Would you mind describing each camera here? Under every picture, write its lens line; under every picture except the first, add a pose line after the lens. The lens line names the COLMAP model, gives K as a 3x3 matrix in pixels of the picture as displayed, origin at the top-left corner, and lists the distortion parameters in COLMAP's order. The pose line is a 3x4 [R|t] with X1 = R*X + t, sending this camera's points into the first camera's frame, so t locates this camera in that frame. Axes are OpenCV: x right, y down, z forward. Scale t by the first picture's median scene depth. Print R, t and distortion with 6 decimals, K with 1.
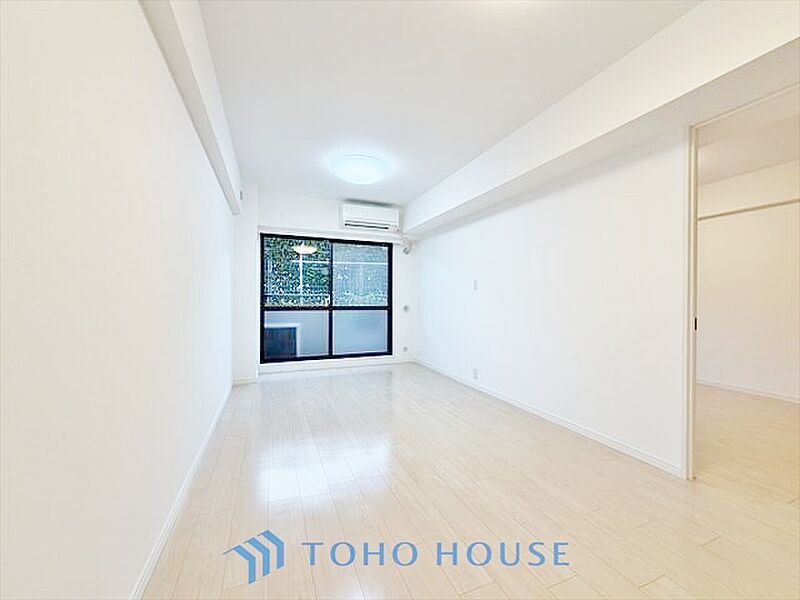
lens RADIAL K [[320.6, 0, 397.4], [0, 320.6, 301.7], [0, 0, 1]] dist [0.002915, 0.000745]
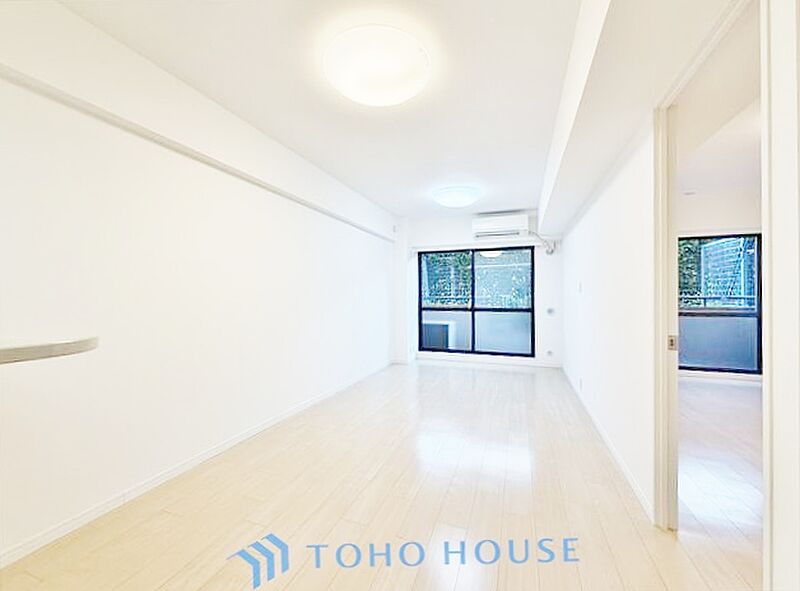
lens RADIAL K [[320.6, 0, 393.7], [0, 320.6, 295.7], [0, 0, 1]] dist [0.002915, 0.000745]
pose [[0.733818, -0.011091, -0.679256, 0.361806], [0.003311, 0.999913, -0.012749, -0.015316], [0.679338, 0.007107, 0.733791, -0.032305]]
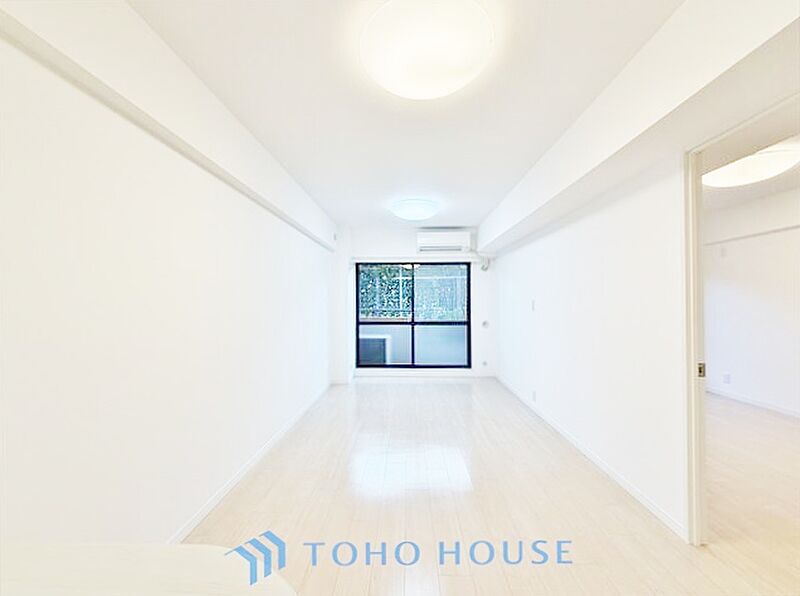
lens RADIAL K [[320.6, 0, 394.6], [0, 320.6, 299.9], [0, 0, 1]] dist [0.002915, 0.000745]
pose [[0.913498, -0.012380, -0.406655, 0.194033], [0.005769, 0.999831, -0.017481, -0.042699], [0.406802, 0.013623, 0.913415, -0.059417]]
